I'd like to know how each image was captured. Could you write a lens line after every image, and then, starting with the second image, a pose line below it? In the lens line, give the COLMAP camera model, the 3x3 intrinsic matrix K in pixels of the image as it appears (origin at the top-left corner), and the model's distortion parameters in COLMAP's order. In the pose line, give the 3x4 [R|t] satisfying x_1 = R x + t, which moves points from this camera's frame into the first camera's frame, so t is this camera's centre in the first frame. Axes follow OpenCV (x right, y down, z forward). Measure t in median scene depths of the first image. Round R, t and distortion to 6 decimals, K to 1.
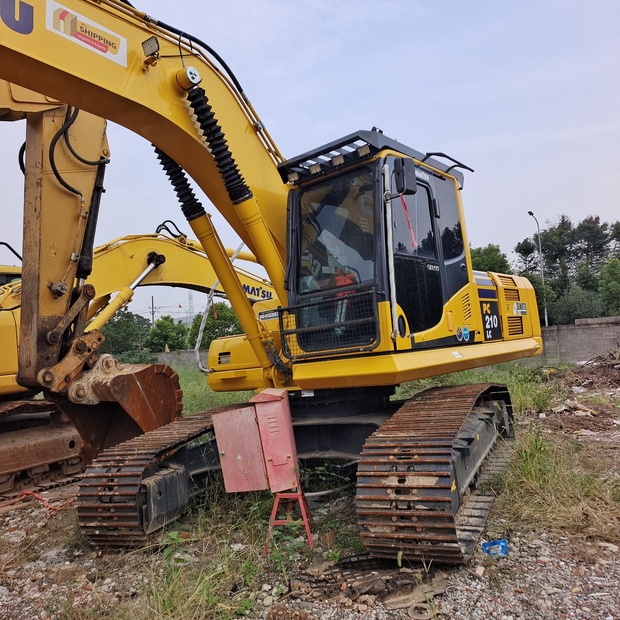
lens RADIAL K [[560.2, 0, 312.5], [0, 560.2, 312.6], [0, 0, 1]] dist [0.021726, 0.011201]
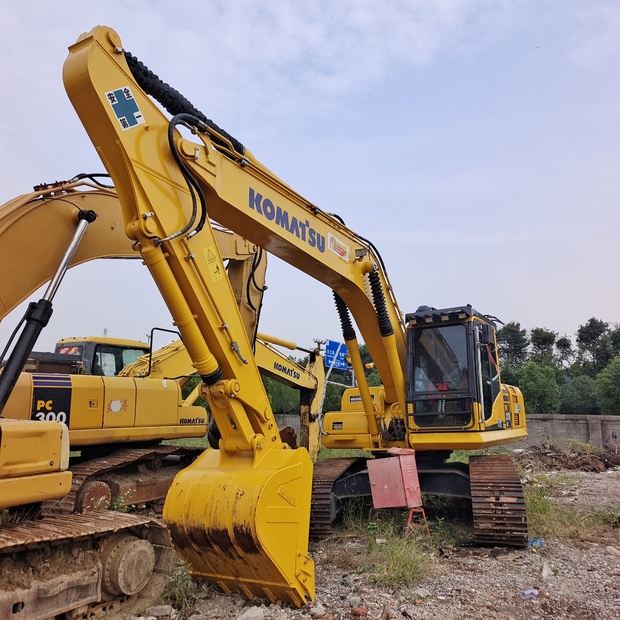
lens RADIAL K [[560.2, 0, 312.5], [0, 560.2, 312.6], [0, 0, 1]] dist [0.021726, 0.011201]
pose [[0.986478, 0.102073, 0.128231, -0.627482], [-0.084794, 0.987393, -0.133657, -0.018313], [-0.140258, 0.120976, 0.982697, -0.717281]]
